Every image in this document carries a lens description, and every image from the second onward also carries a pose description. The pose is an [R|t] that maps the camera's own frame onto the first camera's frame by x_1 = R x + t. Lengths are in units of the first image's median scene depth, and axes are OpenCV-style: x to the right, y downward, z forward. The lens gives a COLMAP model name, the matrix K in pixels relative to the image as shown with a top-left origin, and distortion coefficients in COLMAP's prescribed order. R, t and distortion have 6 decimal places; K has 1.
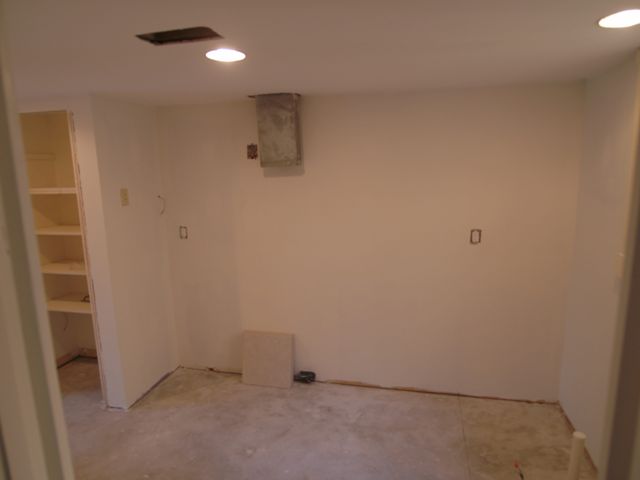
lens RADIAL K [[439.6, 0, 318.8], [0, 439.6, 243.3], [0, 0, 1]] dist [-0.006422, -0.002104]
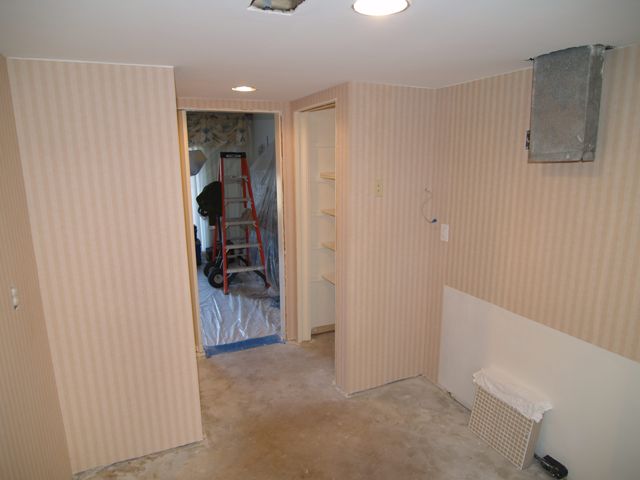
lens RADIAL K [[417.7, 0, 318.2], [0, 417.7, 243.4], [0, 0, 1]] dist [-0.008246, -0.001083]
pose [[0.622119, 0.180352, -0.761867, 0.192701], [-0.148977, 0.982596, 0.110953, -0.064699], [0.768618, 0.044475, 0.638160, 0.310019]]
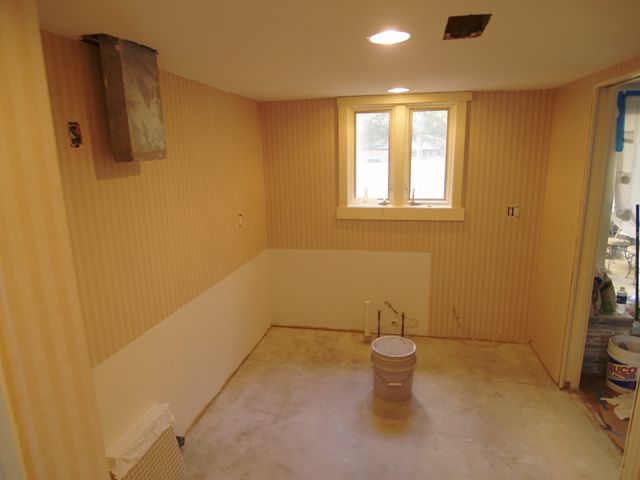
lens RADIAL K [[417.7, 0, 318.2], [0, 417.7, 243.4], [0, 0, 1]] dist [-0.008246, -0.001083]
pose [[-0.036660, -0.189407, 0.981214, -0.754593], [0.201173, 0.960374, 0.192900, -0.127880], [-0.978870, 0.204465, 0.002896, 0.790884]]
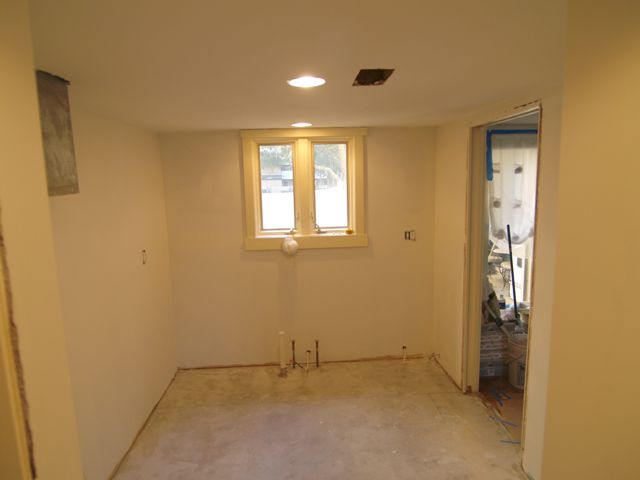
lens RADIAL K [[440.8, 0, 321.2], [0, 440.8, 242.1], [0, 0, 1]] dist [0.000249, 0.000237]
pose [[-0.299566, -0.102515, 0.948552, -0.812660], [0.207060, 0.963528, 0.169526, -0.143985], [-0.931336, 0.247192, -0.267414, 0.859752]]
